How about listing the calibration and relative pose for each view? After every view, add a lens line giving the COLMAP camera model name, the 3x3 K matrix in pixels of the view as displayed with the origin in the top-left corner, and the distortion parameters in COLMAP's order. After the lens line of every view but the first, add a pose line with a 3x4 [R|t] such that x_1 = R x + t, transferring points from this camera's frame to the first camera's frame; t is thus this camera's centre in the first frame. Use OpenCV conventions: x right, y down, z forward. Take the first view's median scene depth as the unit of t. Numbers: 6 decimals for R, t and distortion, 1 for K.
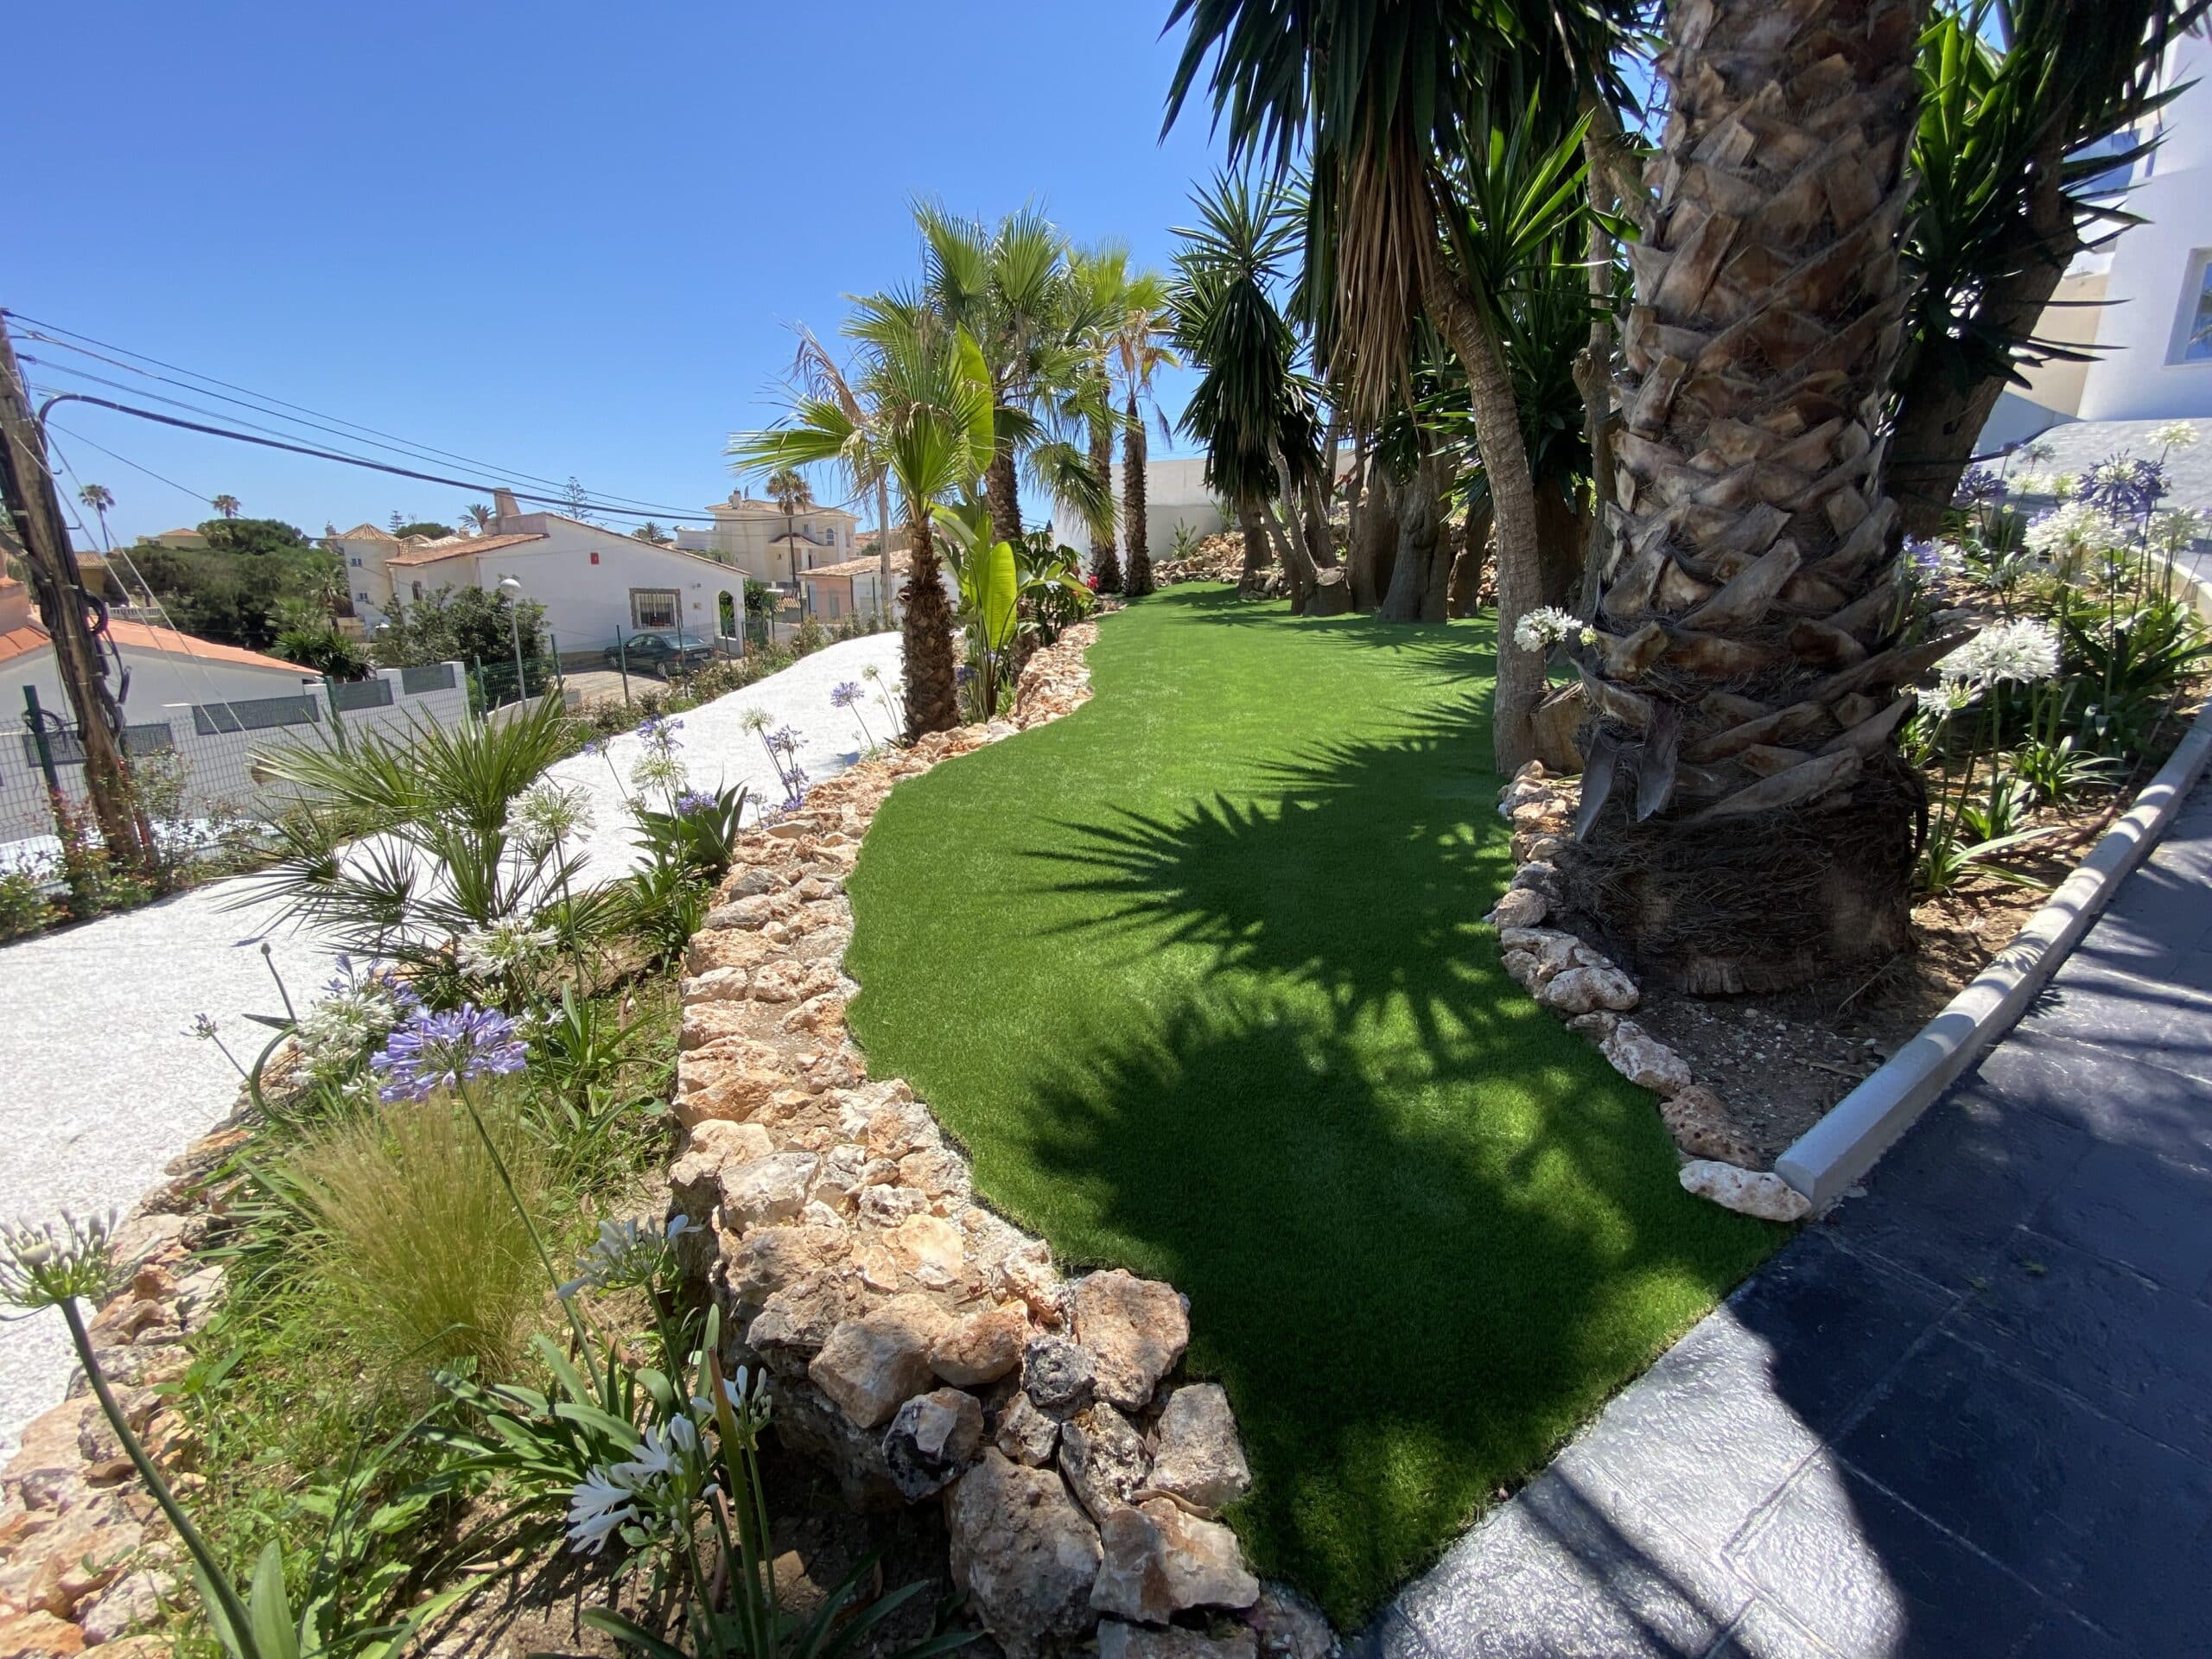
lens RADIAL K [[883.5, 0, 1096.0], [0, 883.5, 843.1], [0, 0, 1]] dist [0.030142, -0.028524]
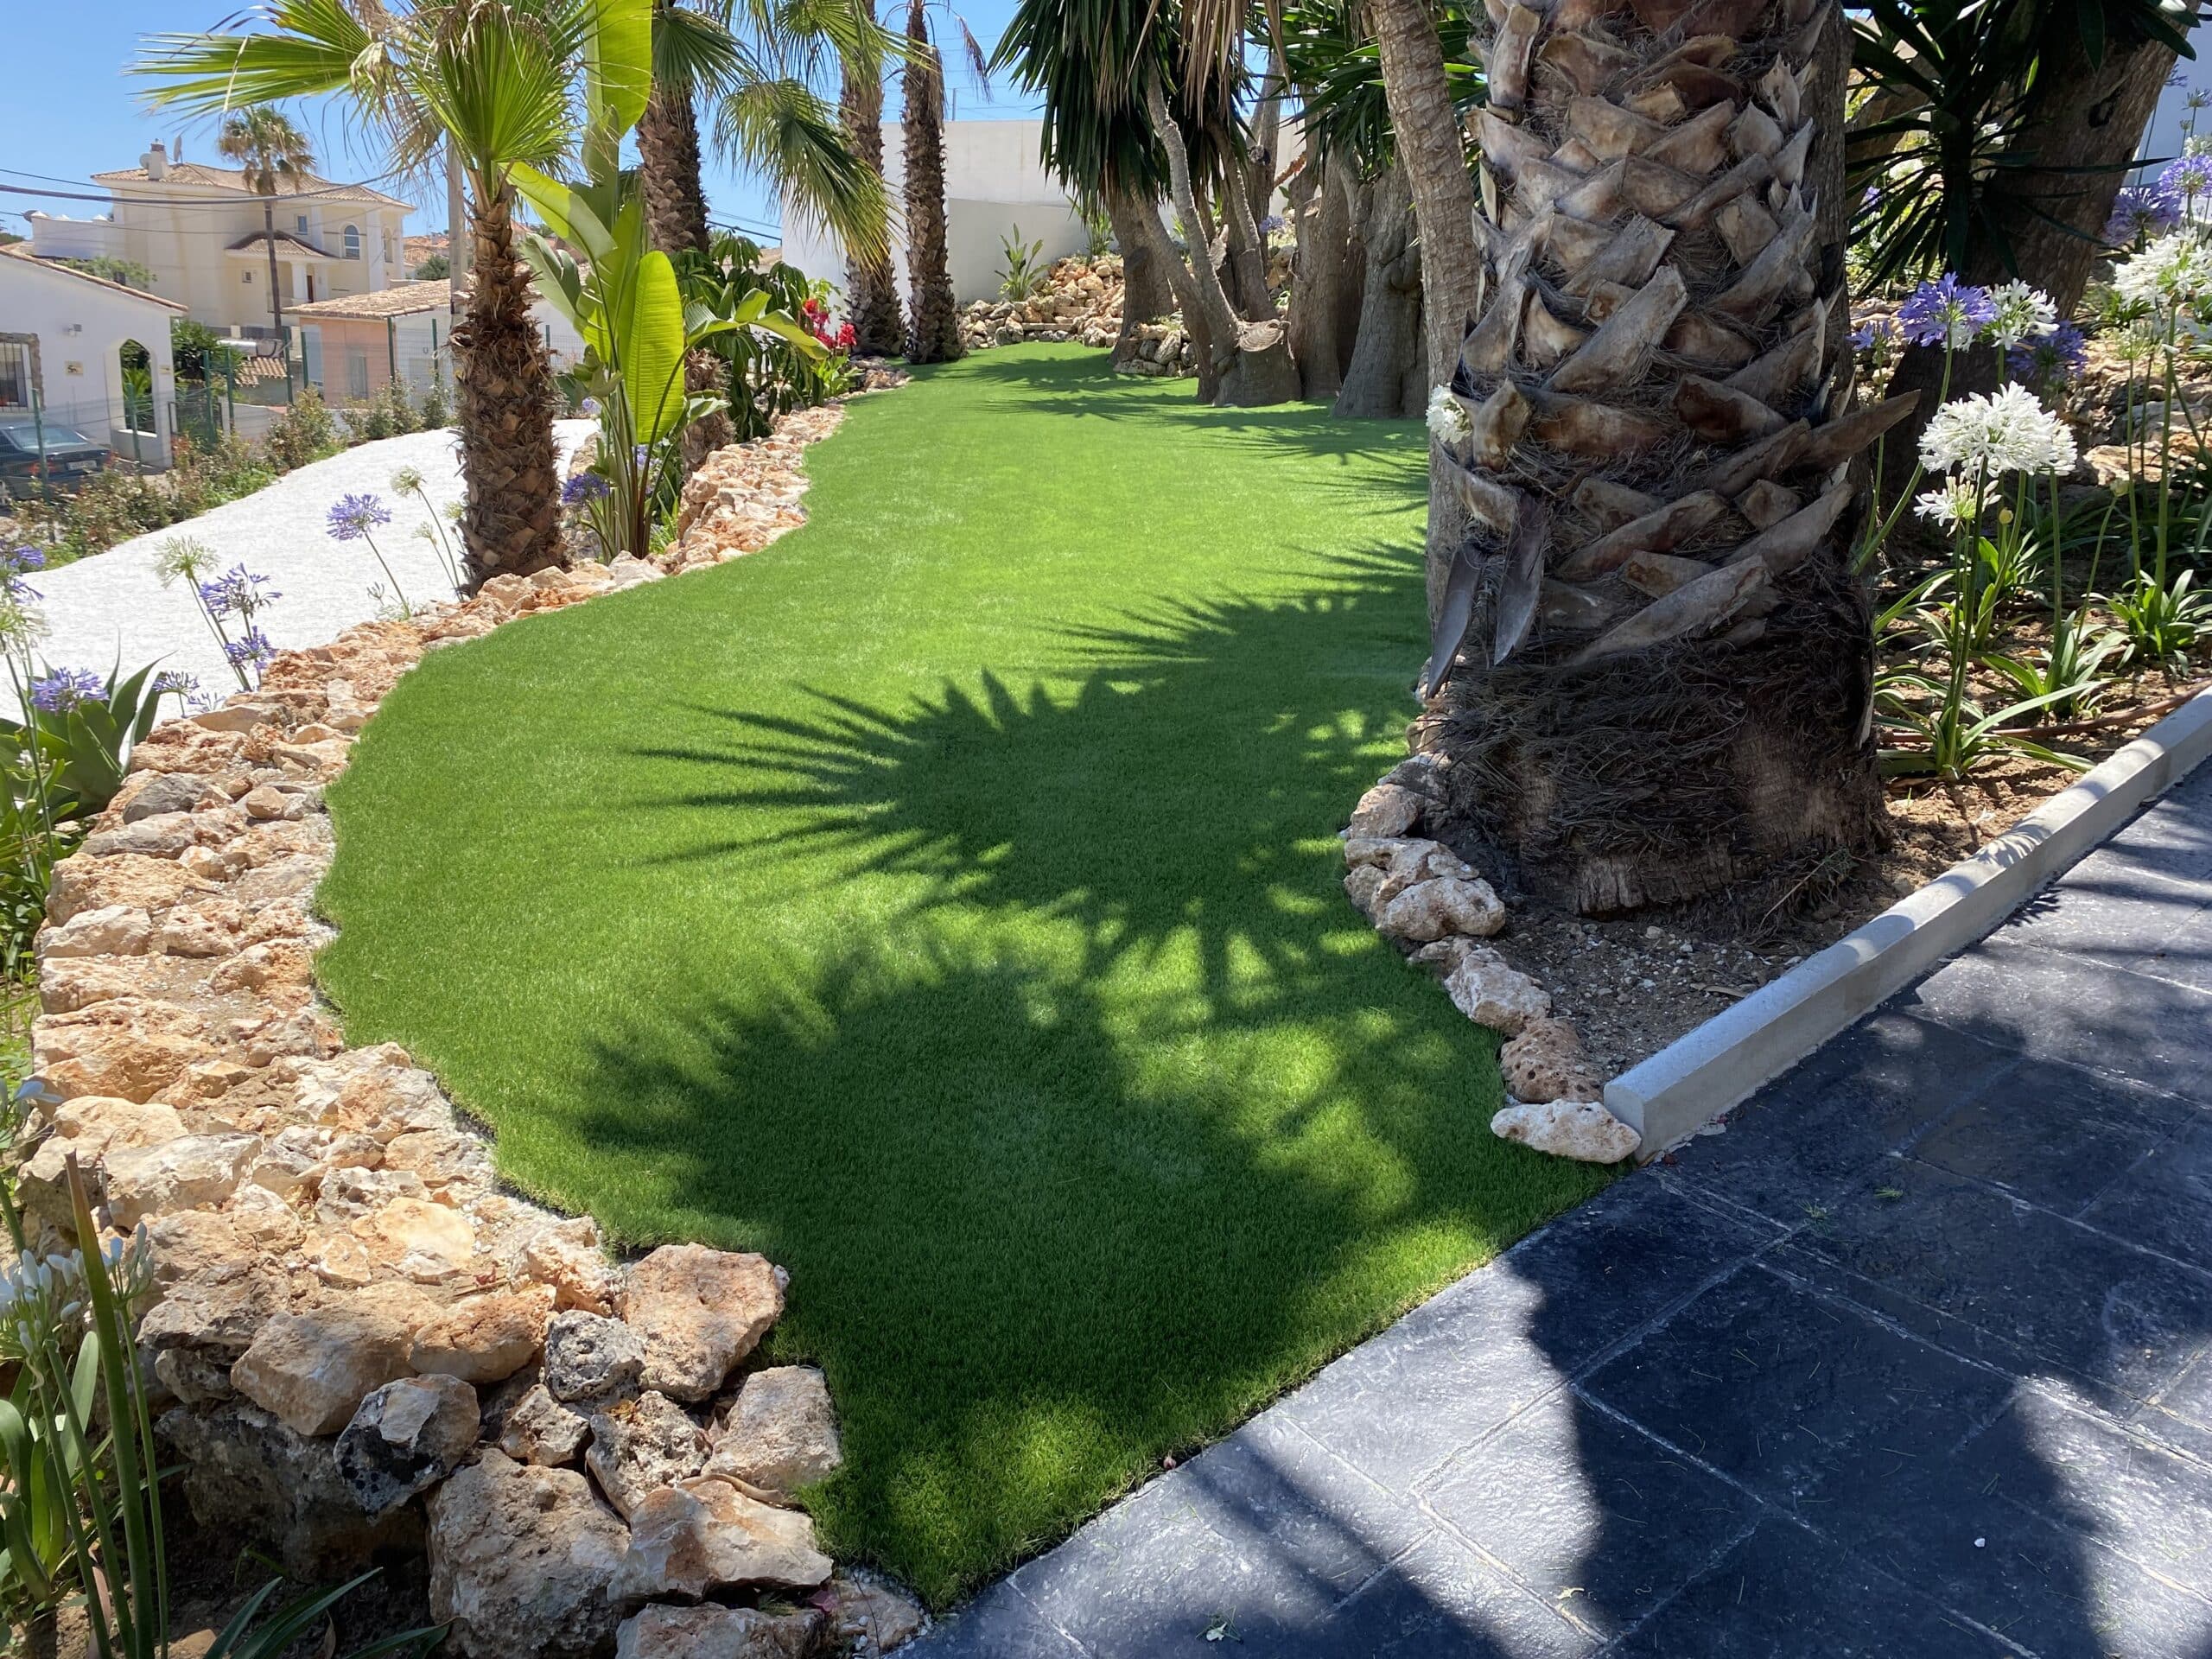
lens RADIAL K [[1683.1, 0, 1106.0], [0, 1683.1, 829.5], [0, 0, 1]] dist [0.044174, -0.078975]
pose [[0.992212, -0.008368, 0.124277, 0.129075], [0.009578, 0.999912, -0.009136, 0.110612], [-0.124190, 0.010256, 0.992206, -0.270420]]
